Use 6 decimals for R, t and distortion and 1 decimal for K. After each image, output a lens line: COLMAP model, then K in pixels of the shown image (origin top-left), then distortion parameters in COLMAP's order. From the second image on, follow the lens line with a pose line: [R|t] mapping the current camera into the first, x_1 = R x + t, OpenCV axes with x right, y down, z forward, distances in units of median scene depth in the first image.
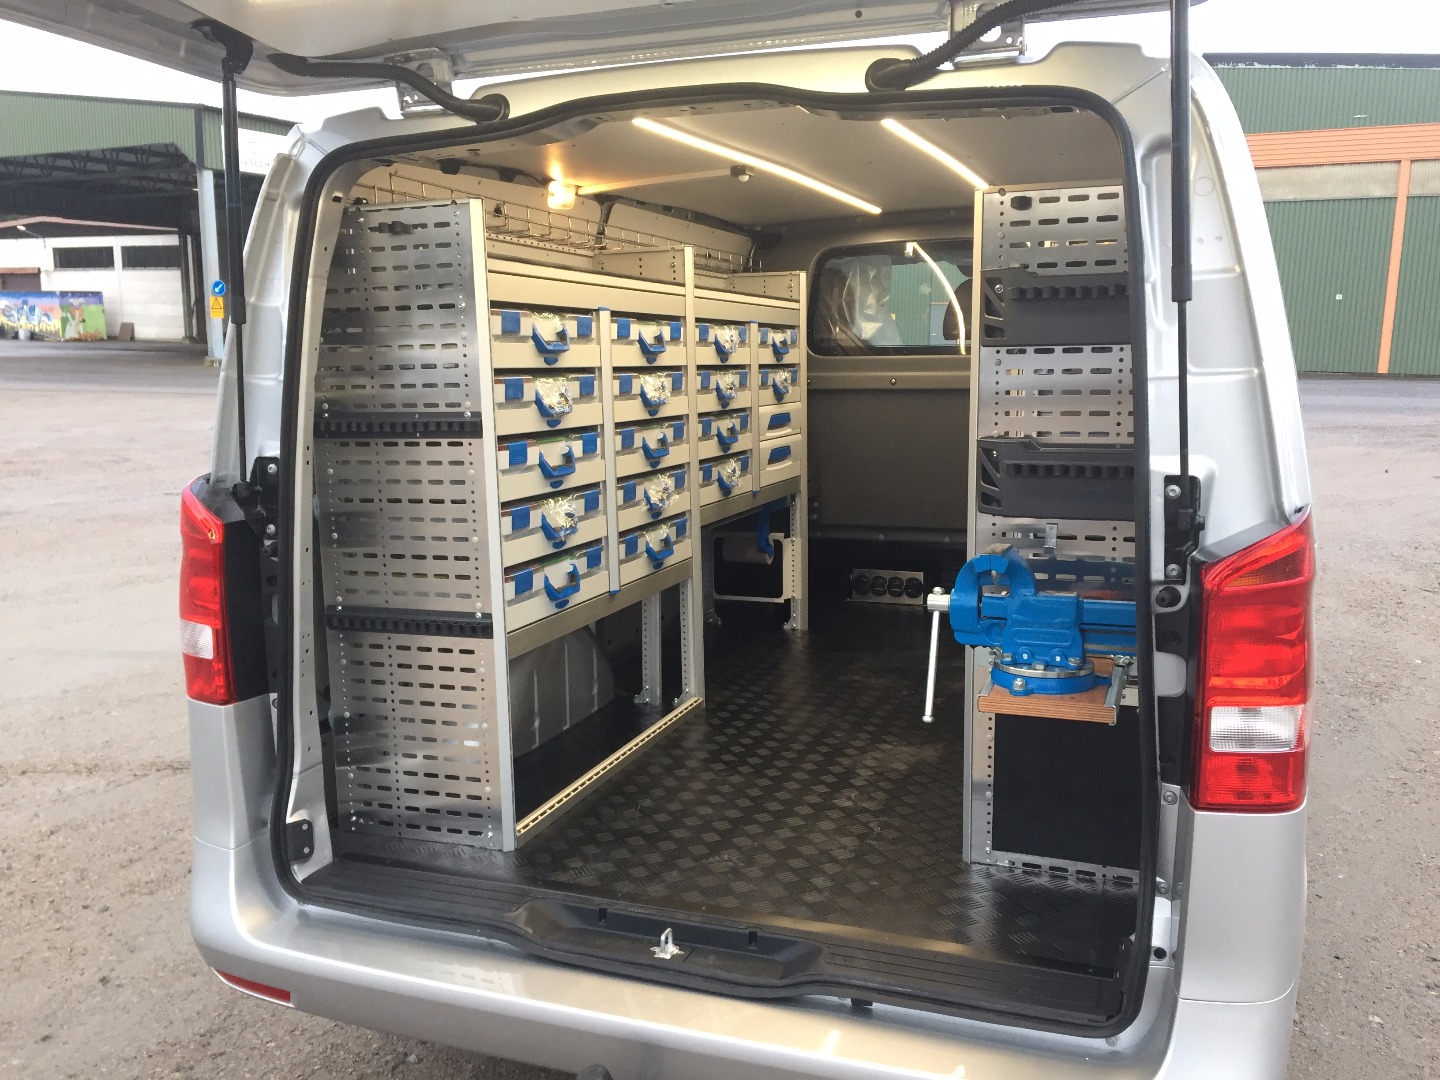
lens RADIAL K [[1225.4, 0, 722.3], [0, 1225.4, 540.7], [0, 0, 1]] dist [0.098233, -0.131168]
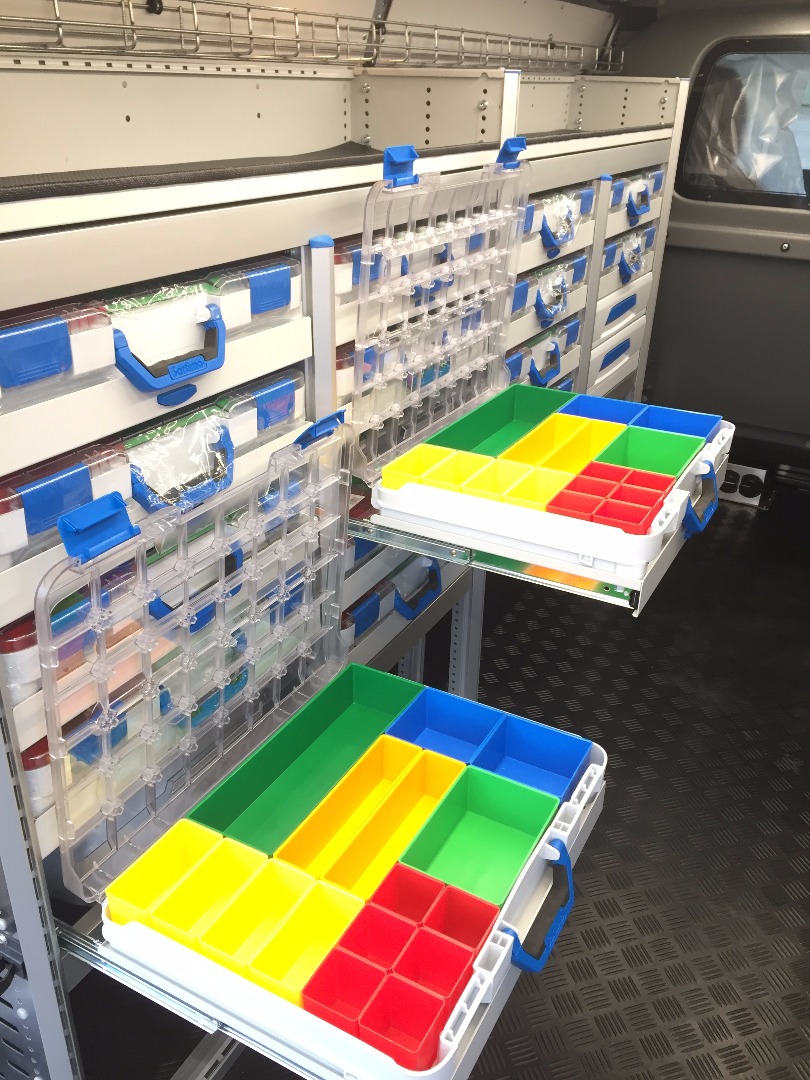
lens RADIAL K [[919.1, 0, 401.7], [0, 919.1, 542.5], [0, 0, 1]] dist [0.098233, -0.131168]
pose [[0.987785, 0.105056, -0.115087, -0.005347], [-0.063762, 0.946400, 0.316640, -0.159380], [0.142183, -0.305434, 0.941538, 0.498621]]
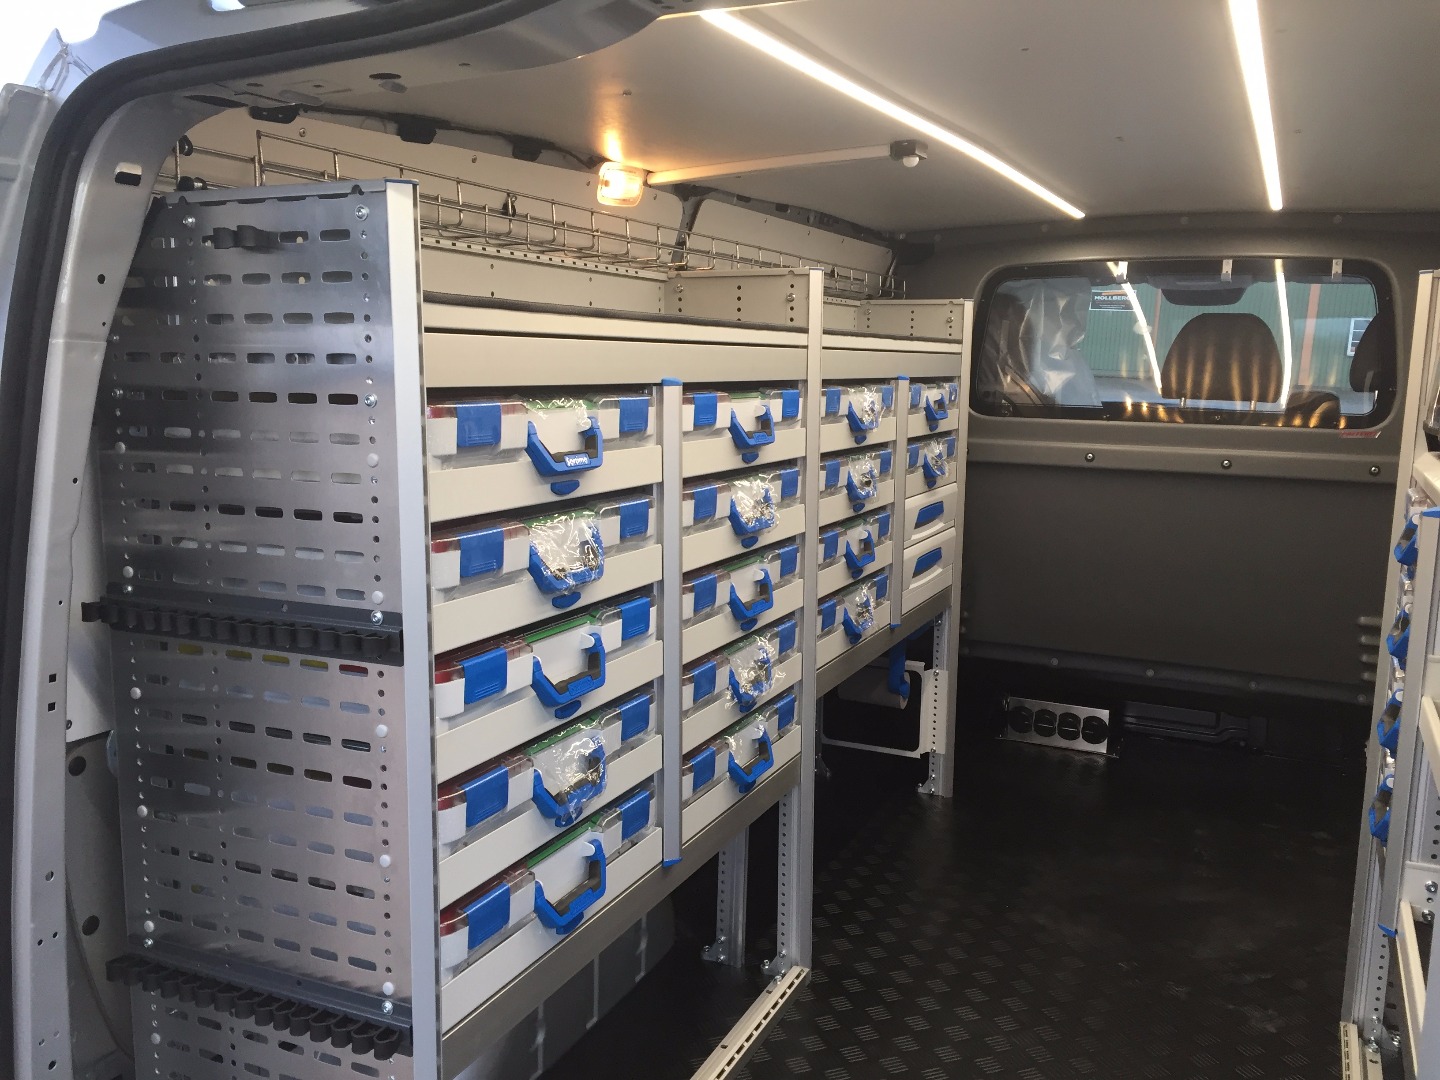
lens RADIAL K [[1225.4, 0, 722.3], [0, 1225.4, 540.7], [0, 0, 1]] dist [0.098233, -0.131168]
pose [[0.996517, 0.040451, -0.072927, -0.022833], [-0.040294, 0.999181, 0.003618, -0.096394], [0.073014, -0.000667, 0.997331, 0.353564]]
